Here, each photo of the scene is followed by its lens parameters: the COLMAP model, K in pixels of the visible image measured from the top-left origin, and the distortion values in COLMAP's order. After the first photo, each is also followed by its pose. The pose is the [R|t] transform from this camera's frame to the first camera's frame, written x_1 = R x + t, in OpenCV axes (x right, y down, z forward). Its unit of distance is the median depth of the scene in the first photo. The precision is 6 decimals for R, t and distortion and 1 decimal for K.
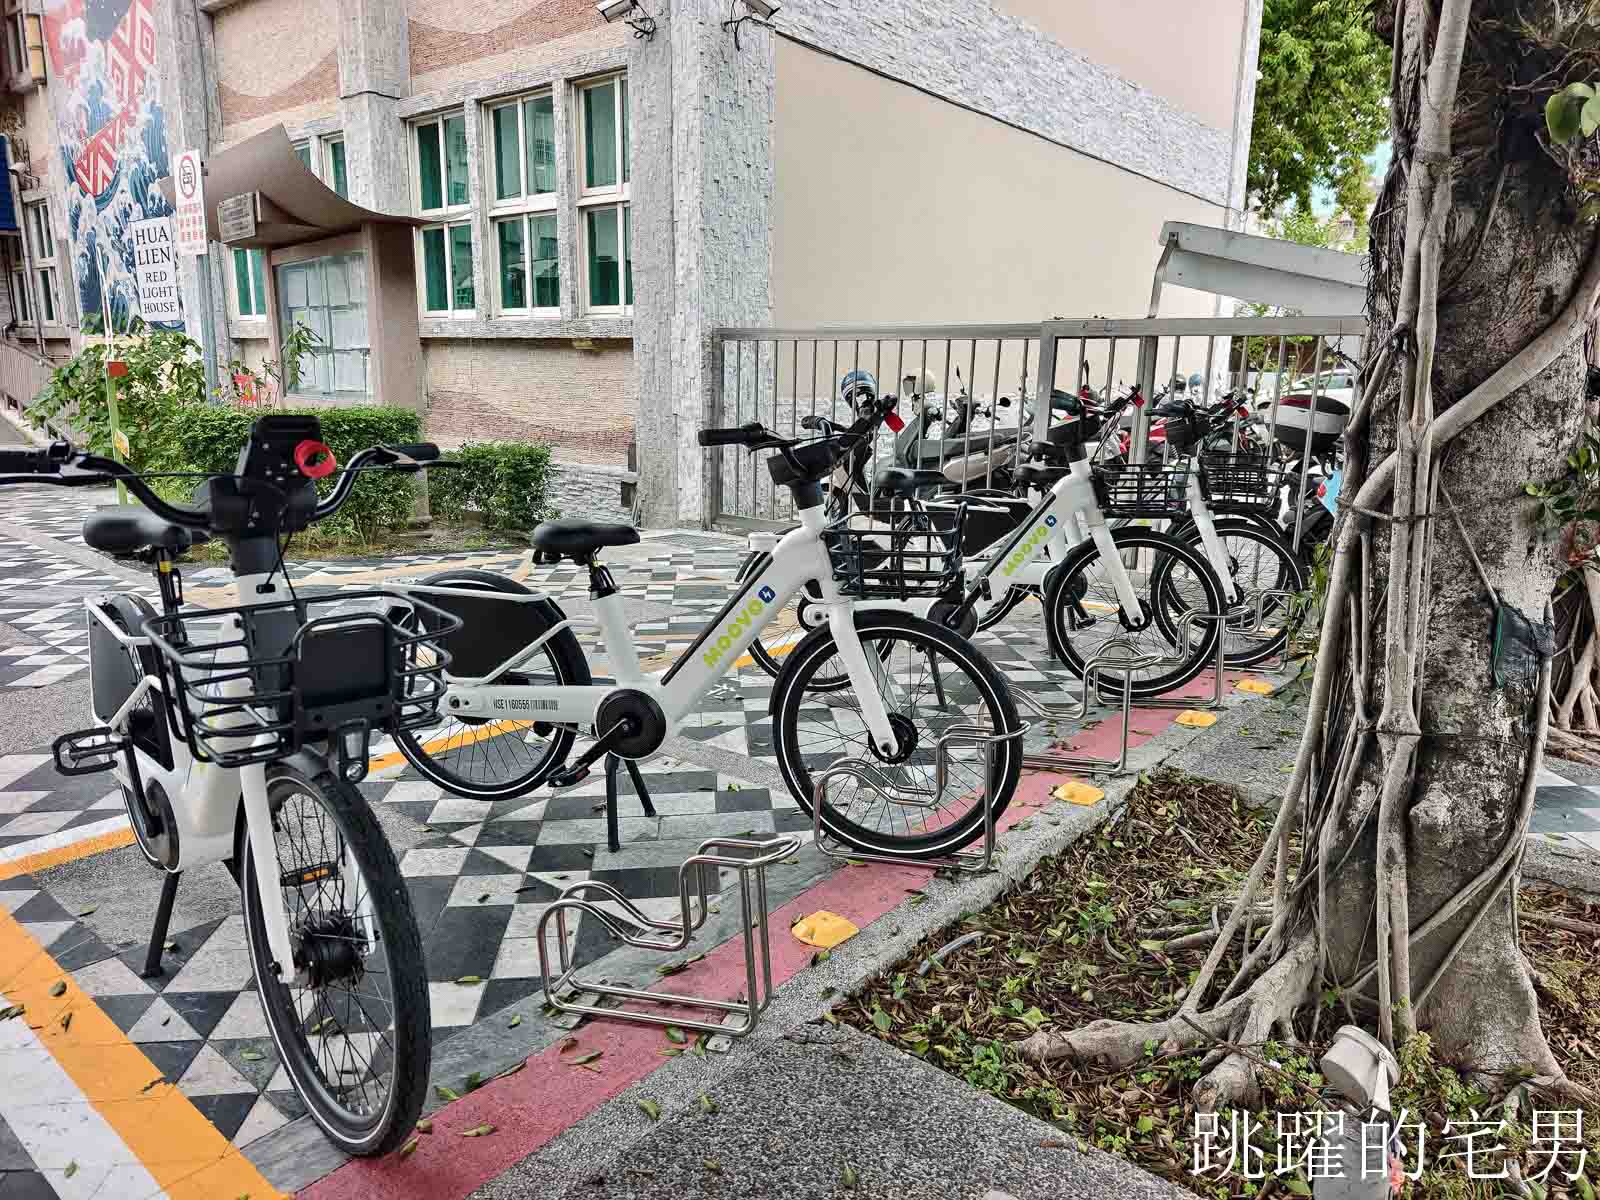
lens RADIAL K [[1097.9, 0, 800.0], [0, 1097.9, 600.0], [0, 0, 1]] dist [0.003260, -0.000704]
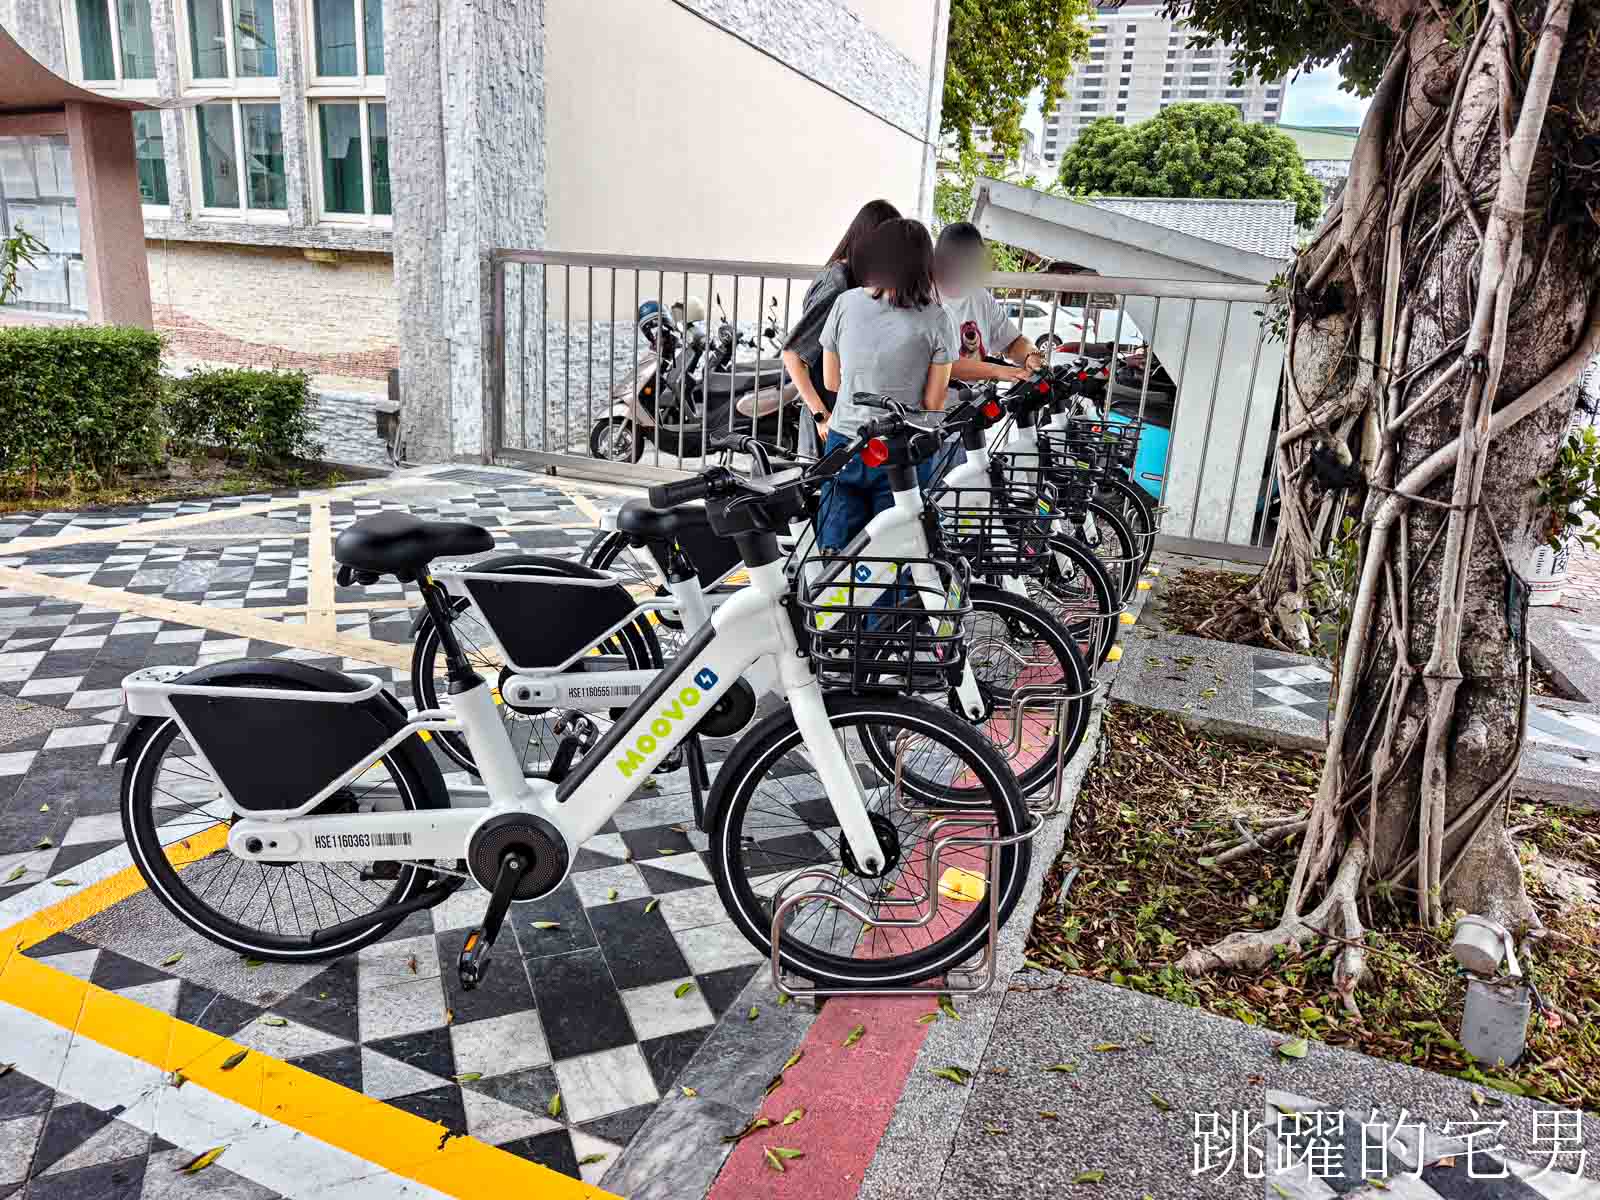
lens RADIAL K [[1097.8, 0, 800.0], [0, 1097.8, 600.0], [0, 0, 1]] dist [0.004856, -0.008121]
pose [[0.953234, -0.046947, 0.298564, -0.499166], [0.023271, 0.996330, 0.082369, -0.082872], [-0.301335, -0.071569, 0.950829, 0.038359]]
